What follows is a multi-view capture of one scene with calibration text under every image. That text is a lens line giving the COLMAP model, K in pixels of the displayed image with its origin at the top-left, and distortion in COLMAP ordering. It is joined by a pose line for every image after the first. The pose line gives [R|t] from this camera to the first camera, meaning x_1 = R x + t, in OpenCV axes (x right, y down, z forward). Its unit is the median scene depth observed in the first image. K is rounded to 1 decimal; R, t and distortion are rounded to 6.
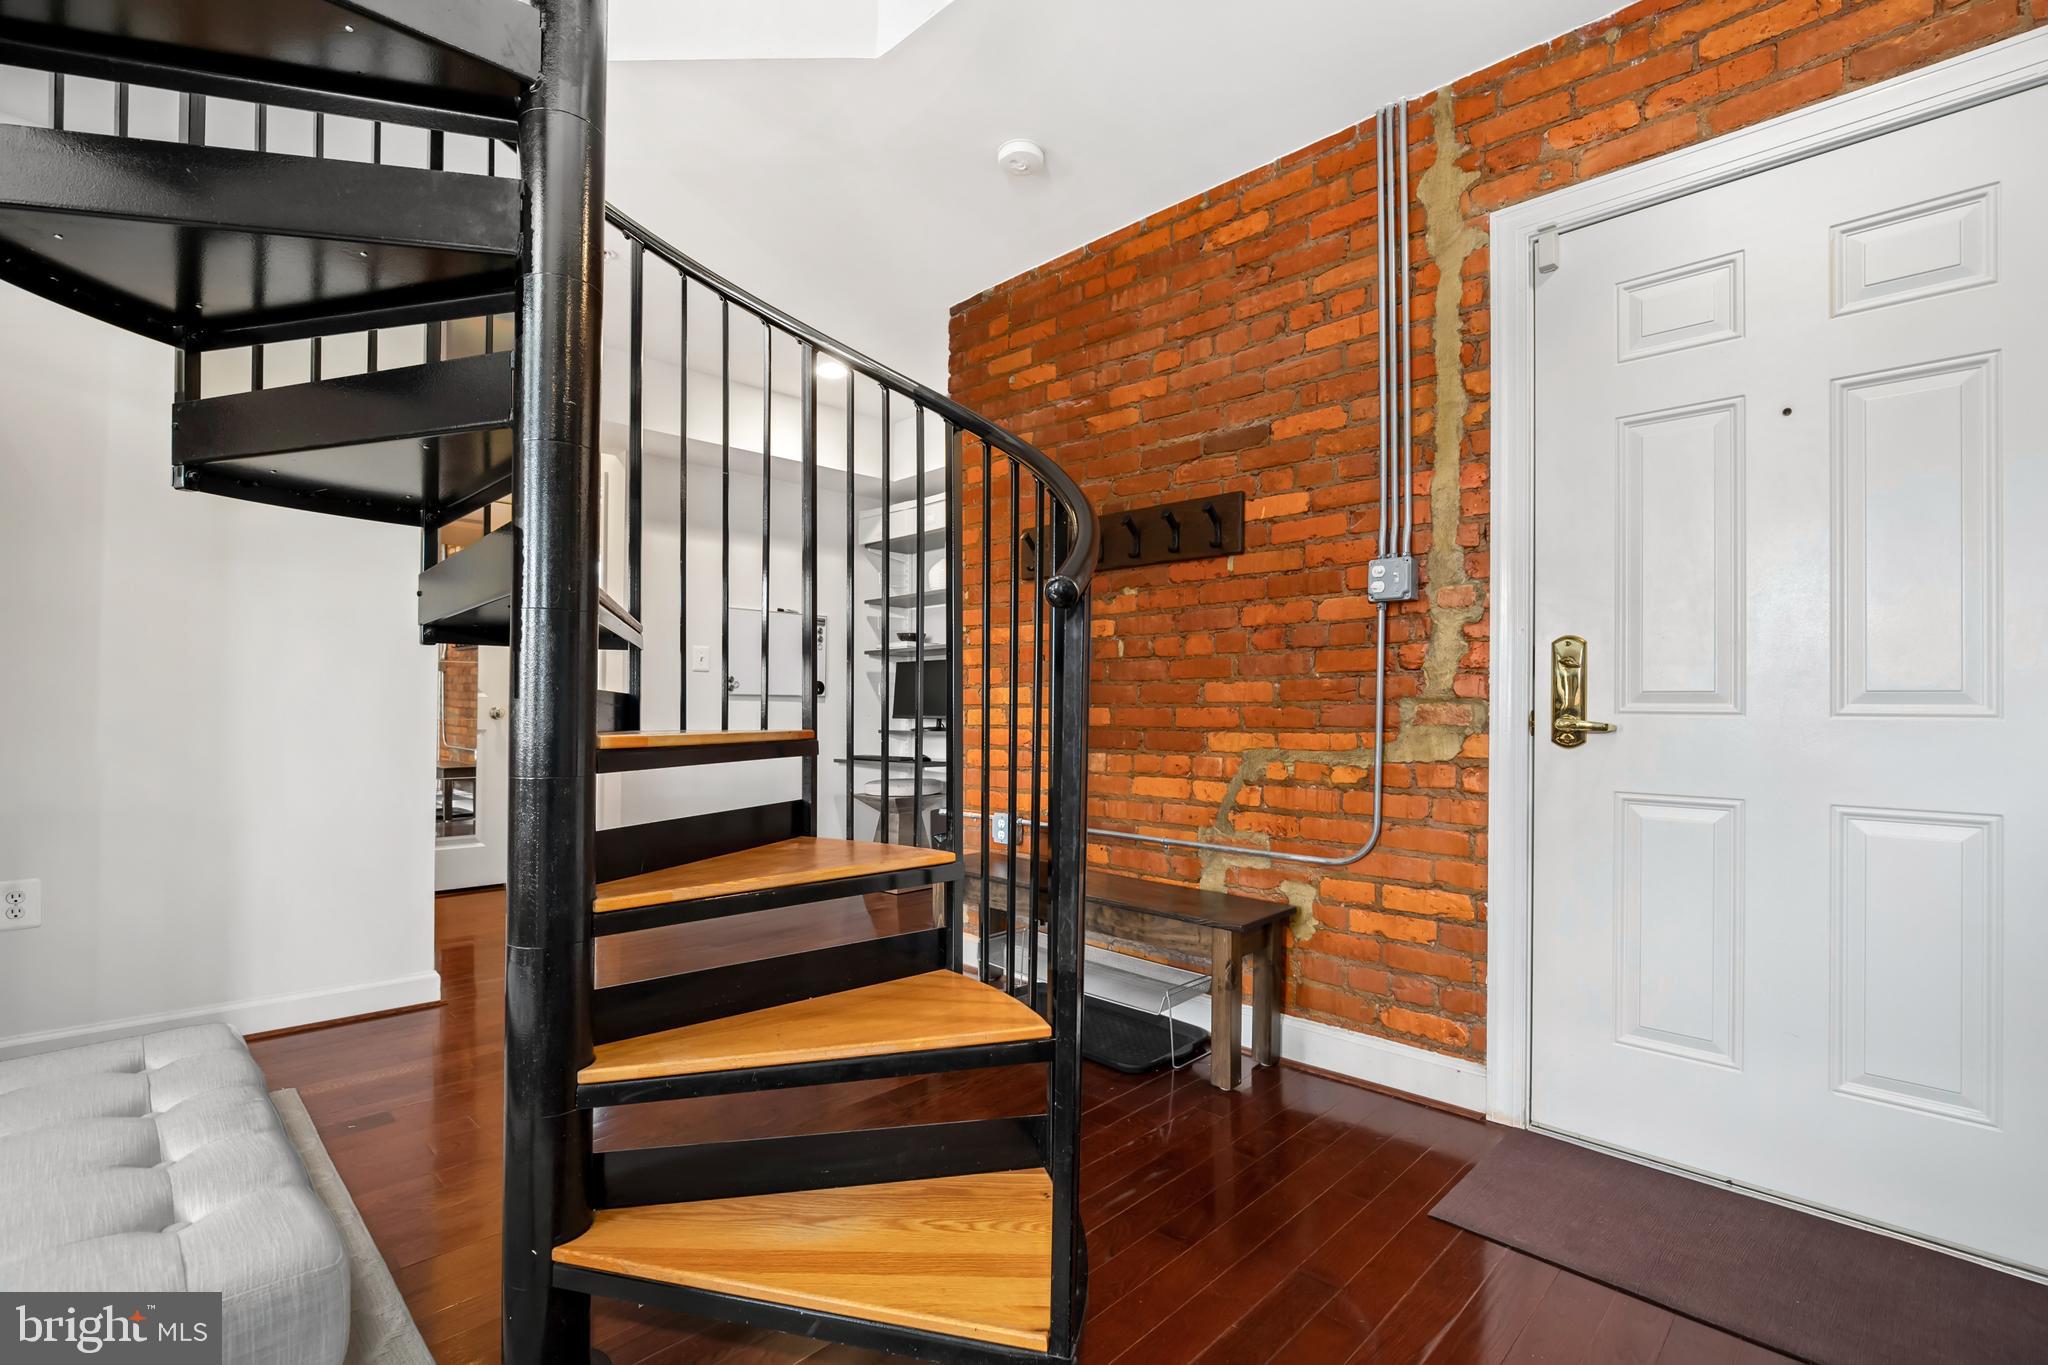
lens RADIAL K [[944.7, 0, 988.6], [0, 944.7, 686.8], [0, 0, 1]] dist [-0.004122, -0.000973]
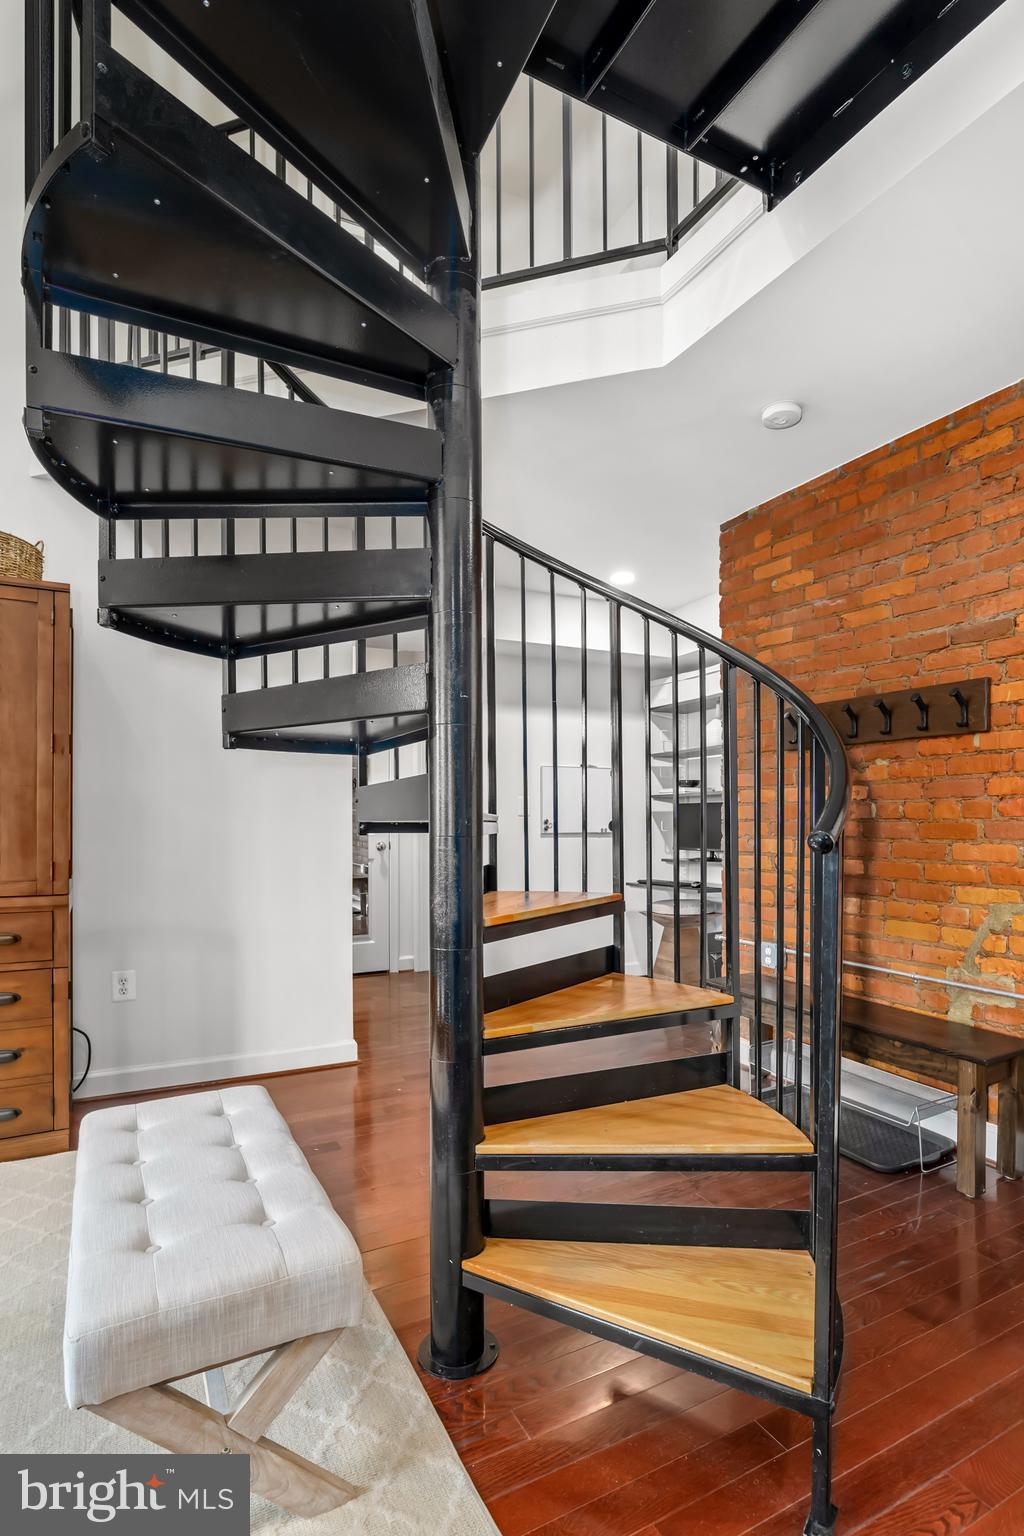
lens RADIAL K [[789.1, 0, 514.9], [0, 789.1, 817.3], [0, 0, 1]] dist [-0.006786, -0.000701]
pose [[0.957593, -0.007662, -0.288022, -0.006801], [0.014665, 0.999647, 0.022165, -0.072505], [0.287750, -0.025449, 0.957367, -0.085500]]
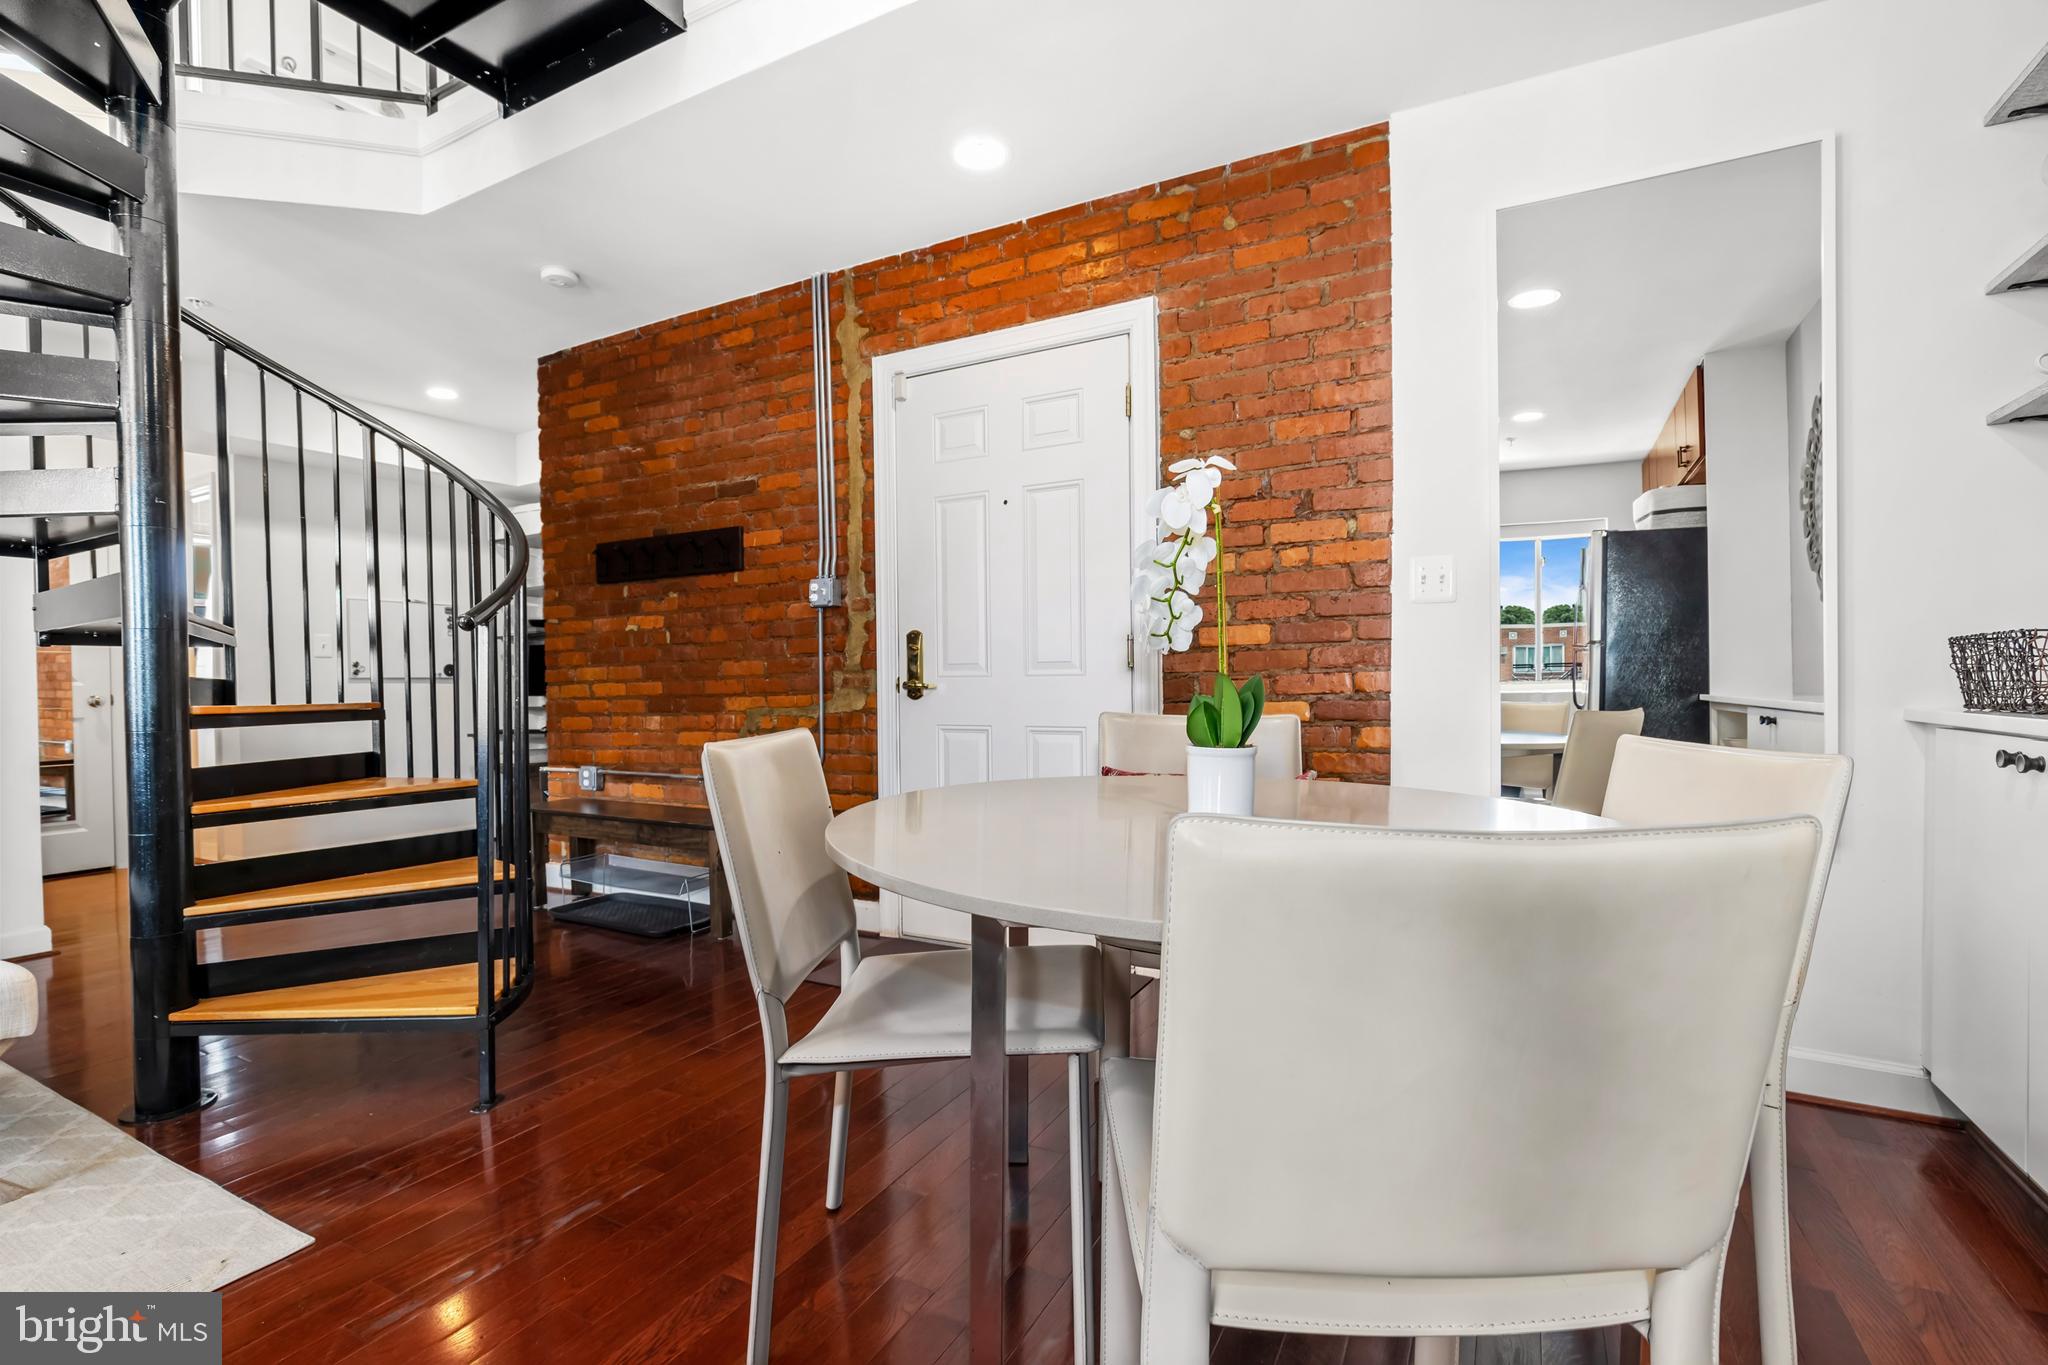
lens RADIAL K [[957.7, 0, 1002.3], [0, 957.7, 682.5], [0, 0, 1]] dist [-0.005909, -0.000251]
pose [[0.958637, -0.023601, 0.283651, 0.248919], [0.017092, 0.999531, 0.025402, -0.003026], [-0.284117, -0.019503, 0.958591, -0.523257]]
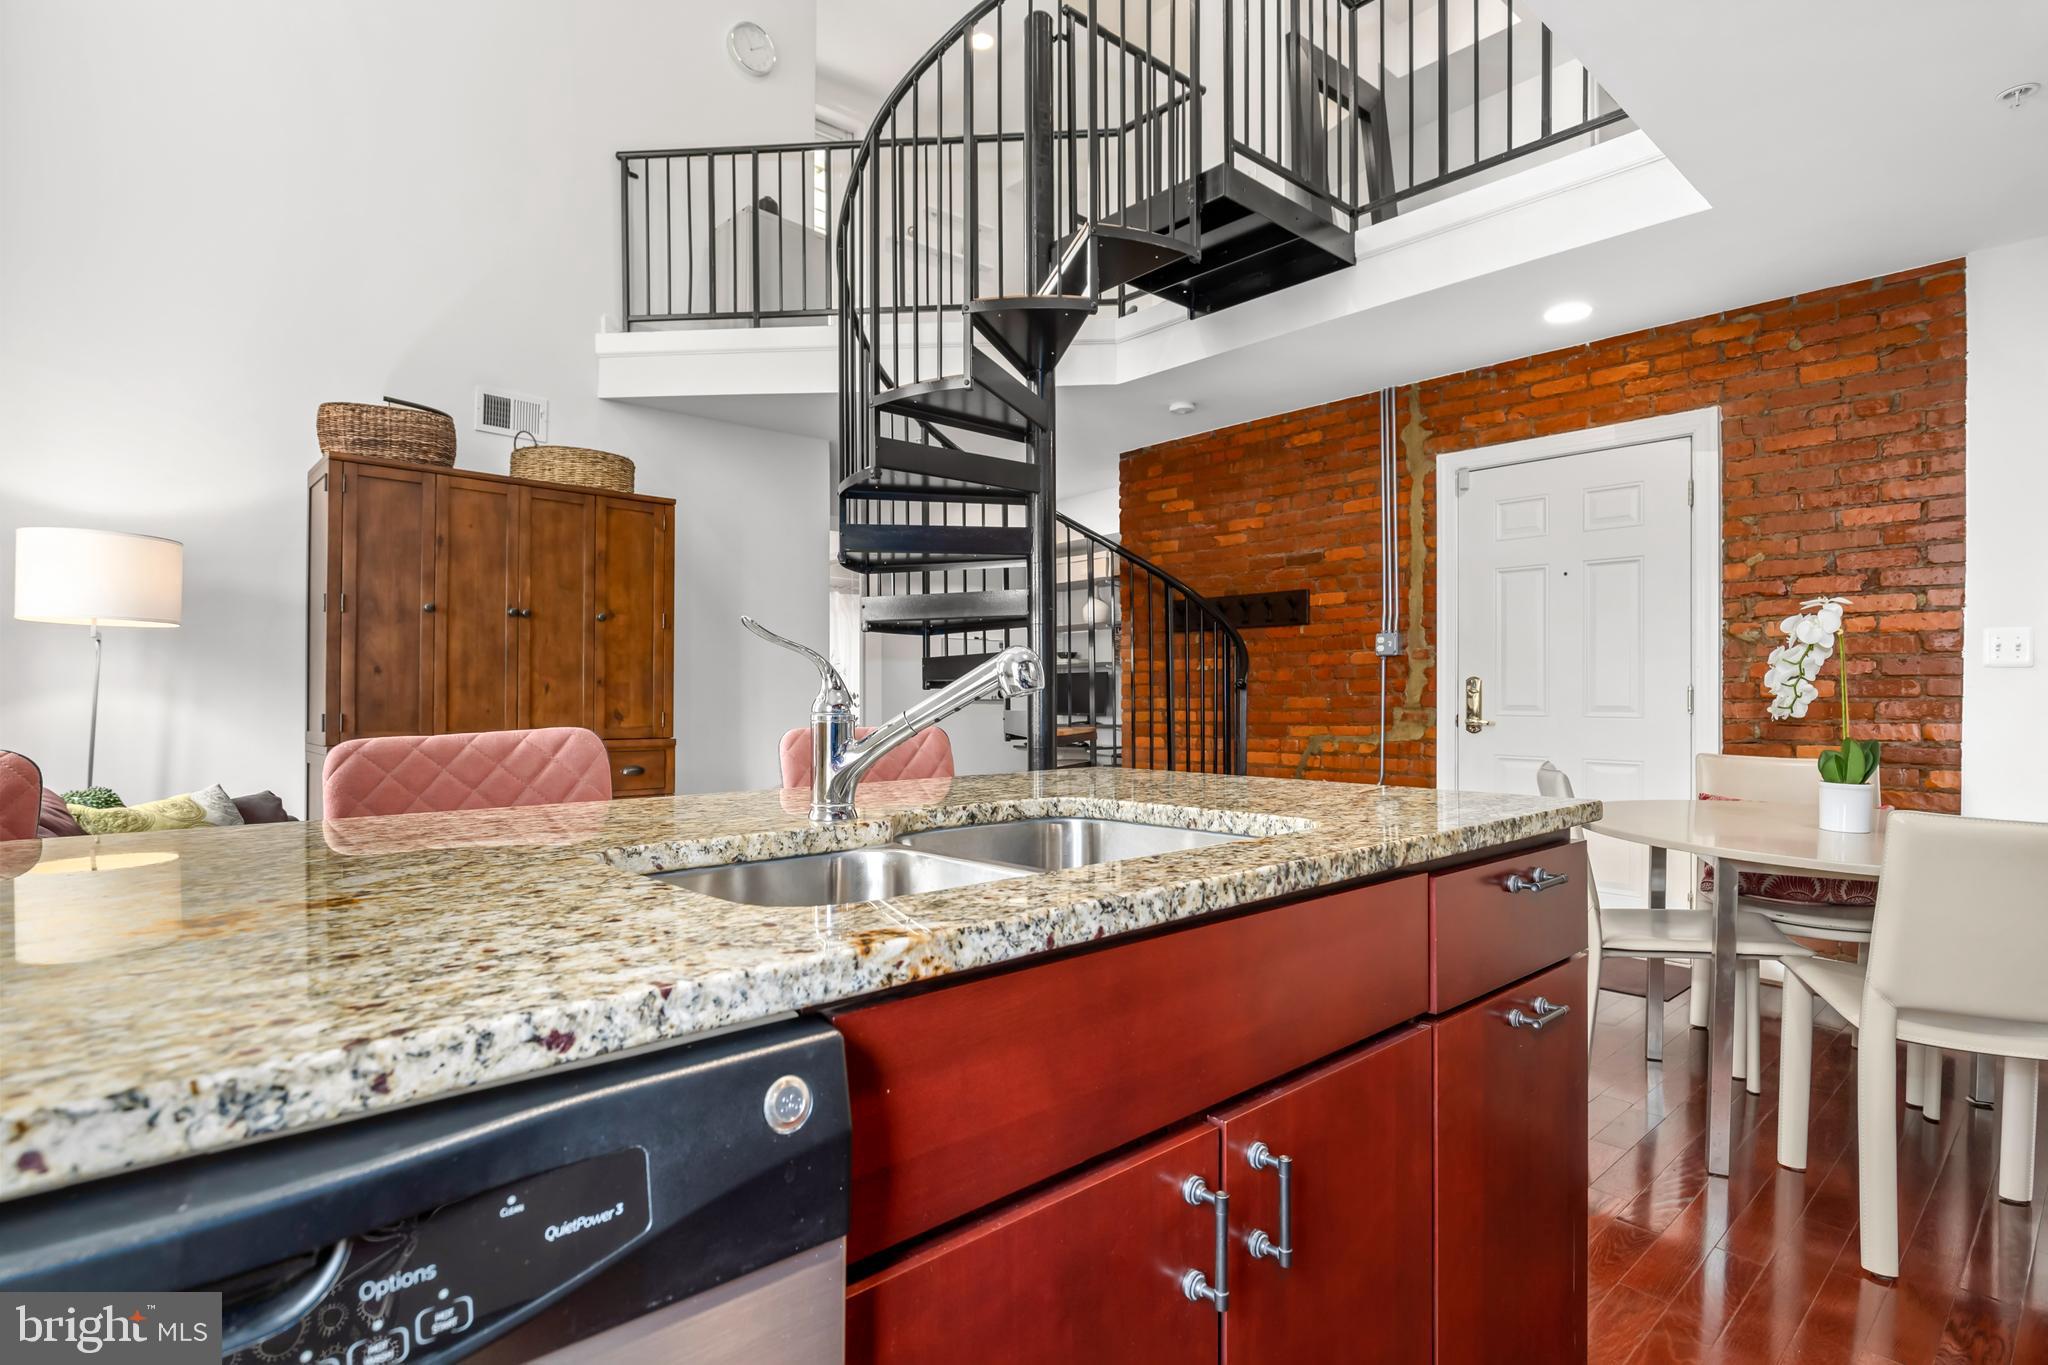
lens RADIAL K [[1053.3, 0, 993.6], [0, 1053.3, 683.6], [0, 0, 1]] dist [-0.002774, -0.000433]
pose [[0.999006, -0.010005, -0.043445, -0.252318], [0.010570, 0.999862, 0.012786, -0.066251], [0.043311, -0.013233, 0.998974, -1.066644]]
